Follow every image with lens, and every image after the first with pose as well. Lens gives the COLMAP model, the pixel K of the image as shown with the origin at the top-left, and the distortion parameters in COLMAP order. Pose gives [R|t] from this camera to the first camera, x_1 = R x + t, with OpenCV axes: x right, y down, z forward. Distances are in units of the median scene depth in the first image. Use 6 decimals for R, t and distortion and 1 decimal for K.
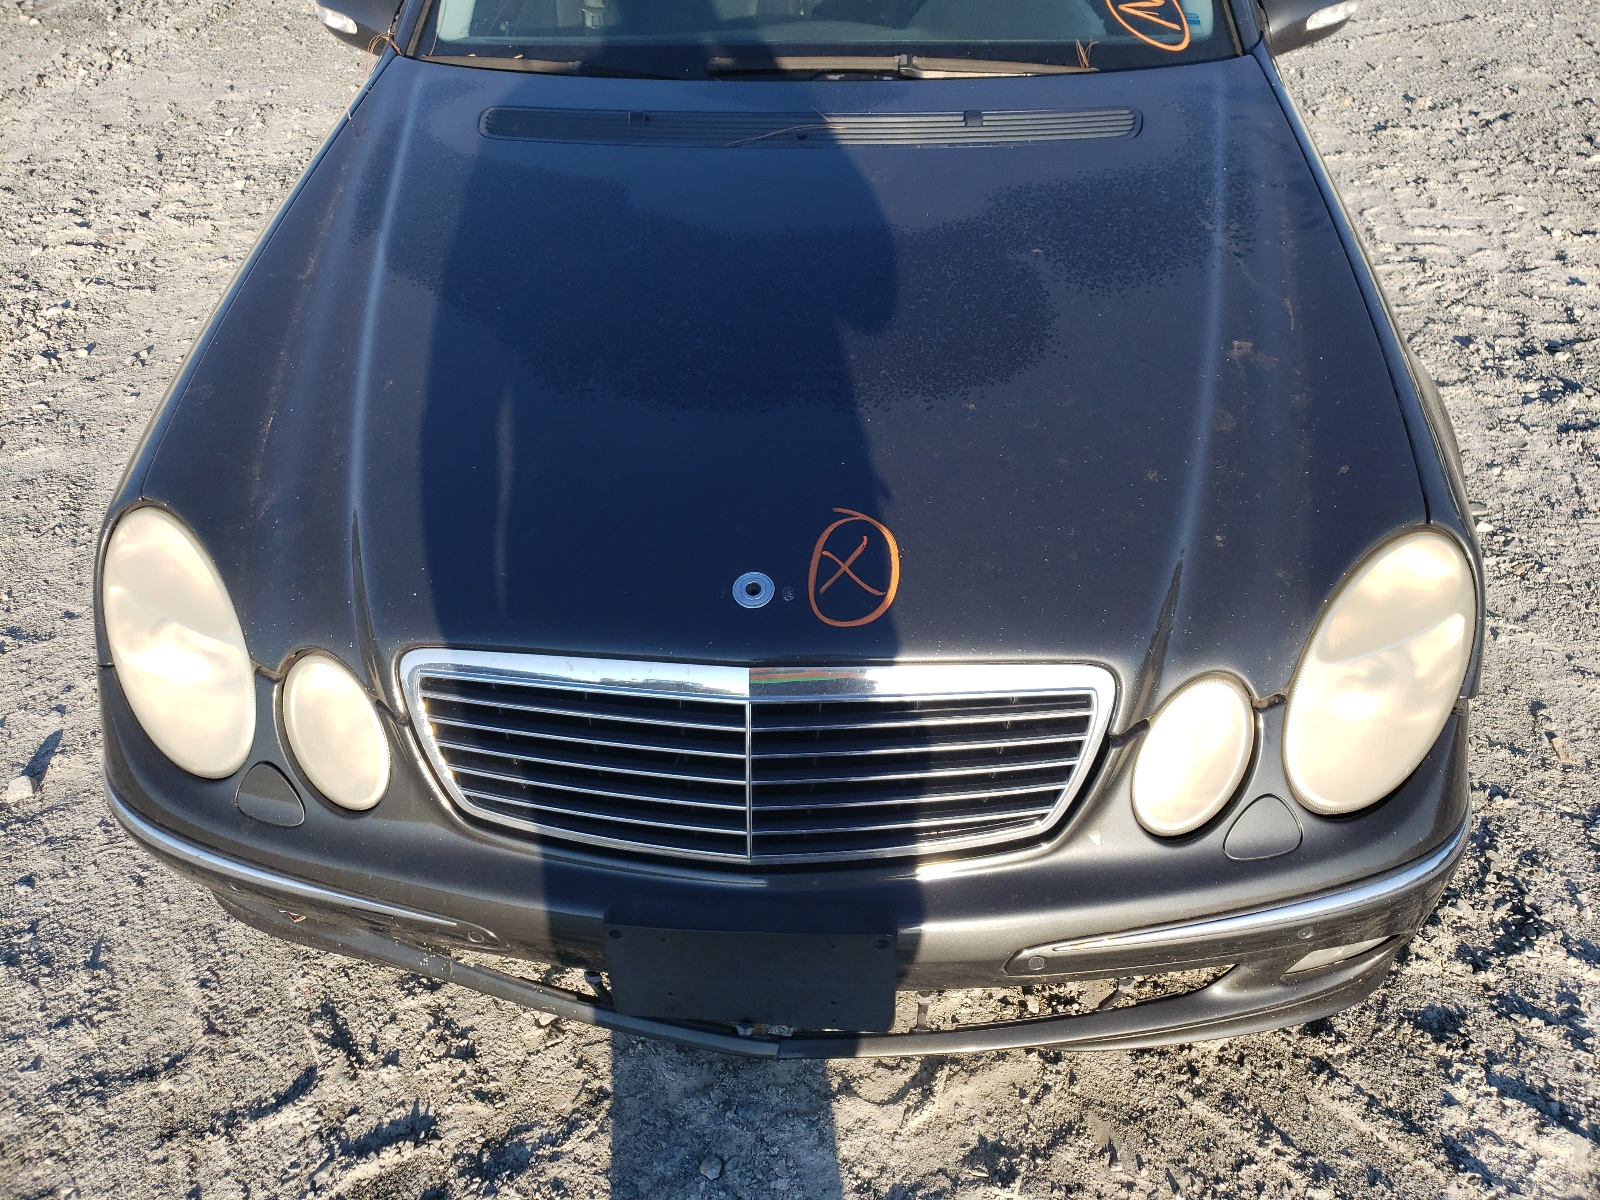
lens RADIAL K [[1210.9, 0, 801.7], [0, 1210.9, 577.0], [0, 0, 1]] dist [-0.010355, 0.046869]
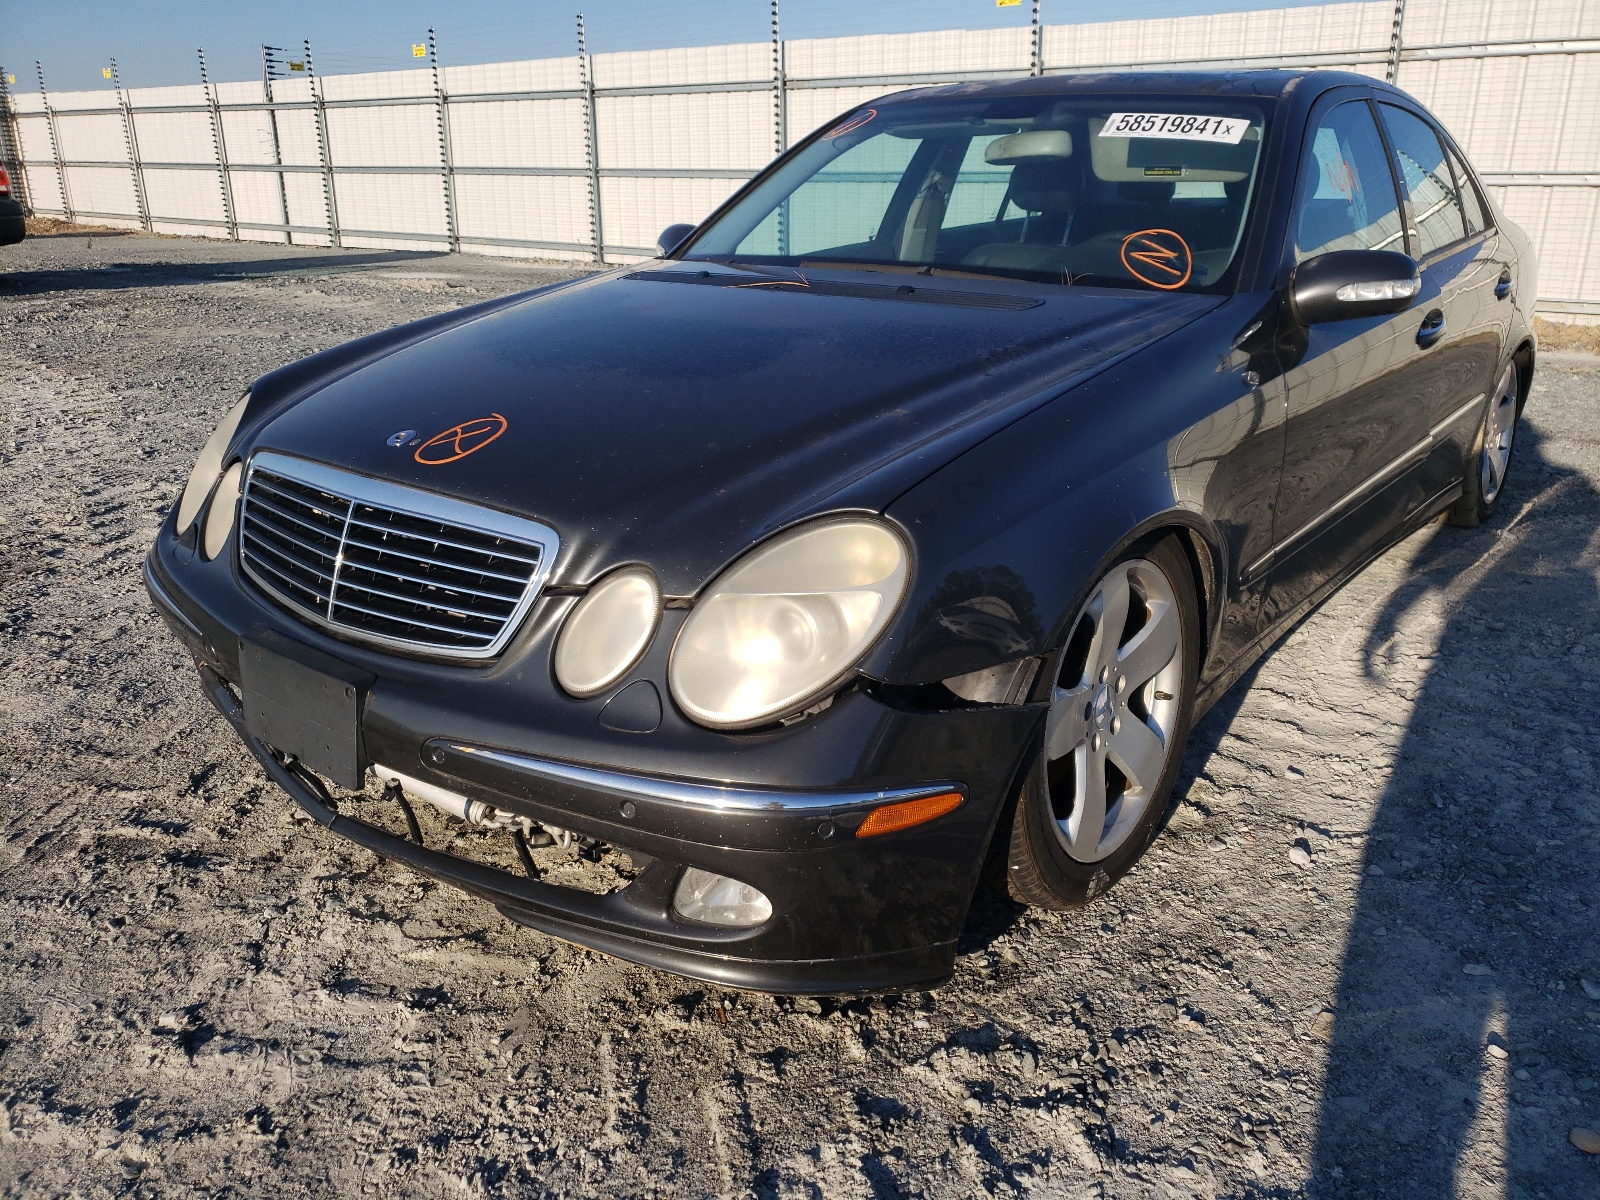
lens RADIAL K [[1210.9, 0, 801.7], [0, 1210.9, 577.0], [0, 0, 1]] dist [-0.010355, 0.046869]
pose [[0.822475, 0.199191, -0.532783, 0.935802], [-0.375306, 0.893887, -0.245176, 0.271075], [0.427411, 0.401608, 0.809957, 0.080239]]
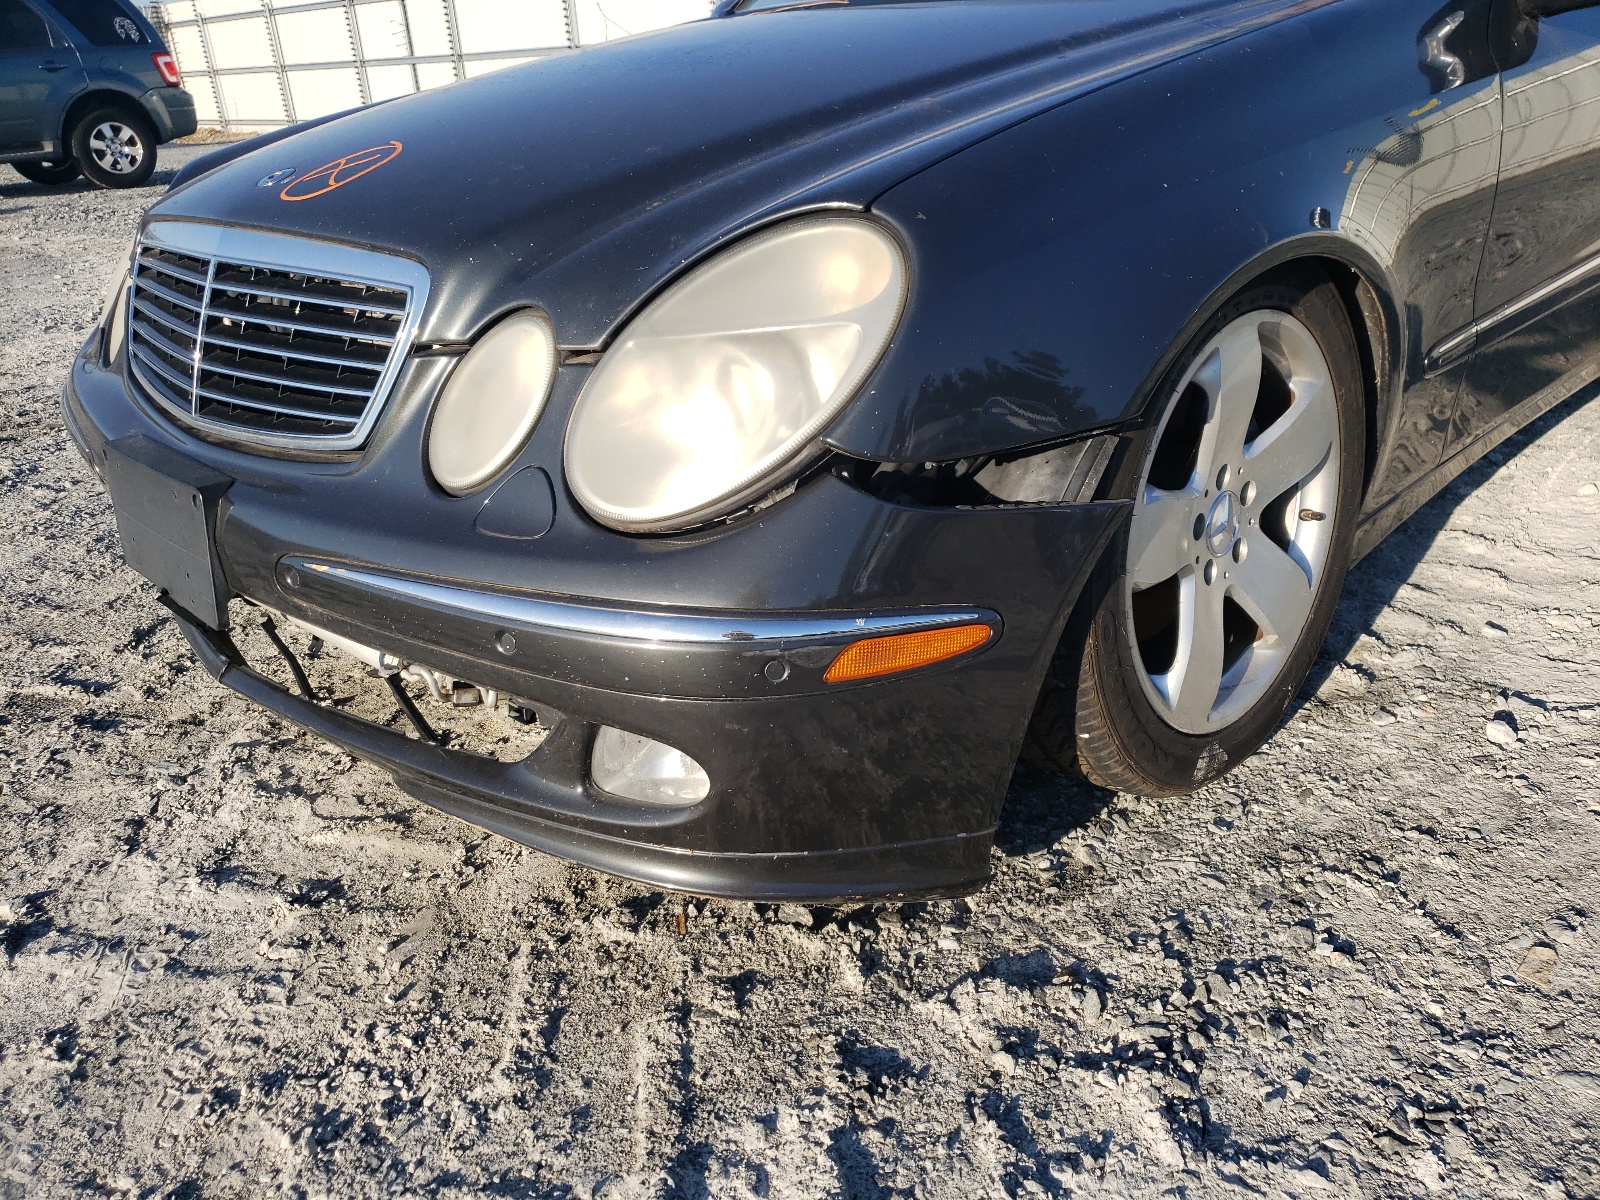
lens RADIAL K [[1208.2, 0, 800.0], [0, 1208.2, 600.0], [0, 0, 1]] dist [0.000838, 0.024850]
pose [[0.752701, 0.250296, -0.608928, 0.880151], [-0.388303, 0.915690, -0.103595, 0.236457], [0.531660, 0.314425, 0.786432, 0.414595]]
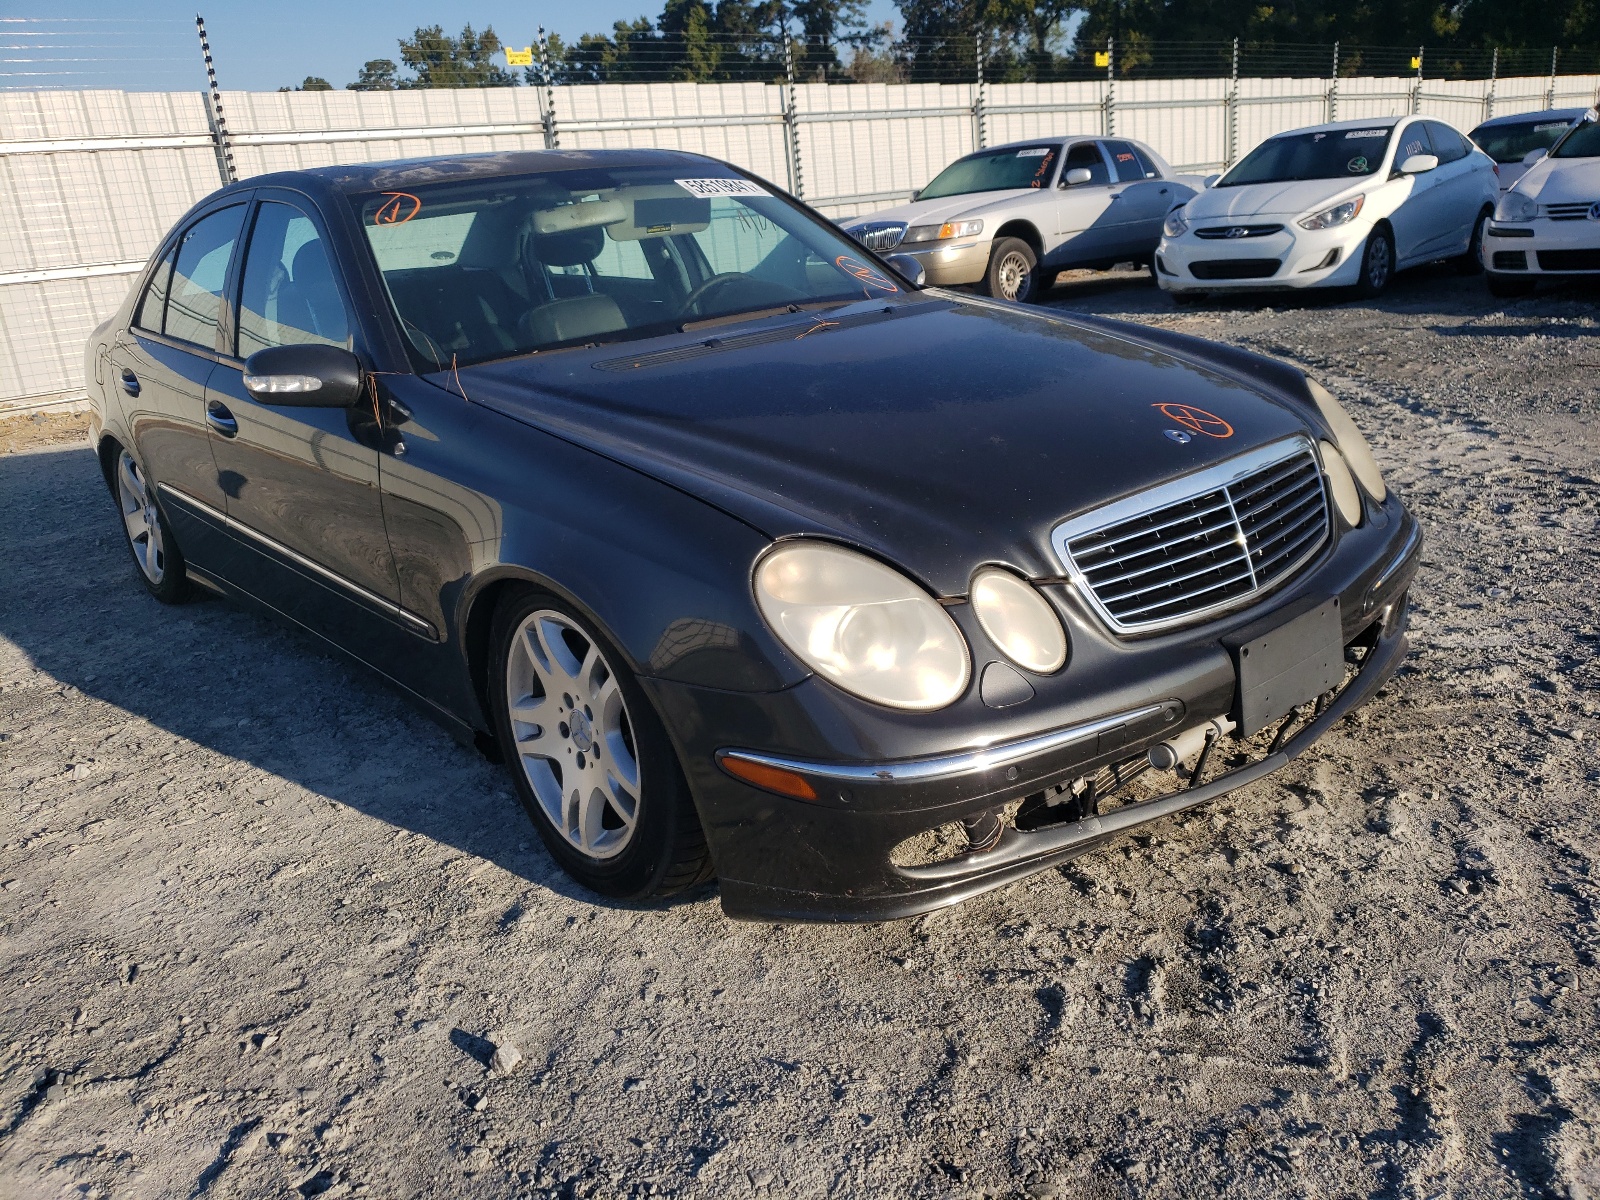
lens RADIAL K [[1208.2, 0, 800.0], [0, 1208.2, 600.0], [0, 0, 1]] dist [0.000838, 0.024850]
pose [[0.722267, -0.257208, 0.642008, -1.232953], [0.495778, 0.839776, -0.221317, 0.248967], [-0.482218, 0.478143, 0.734061, 0.119004]]
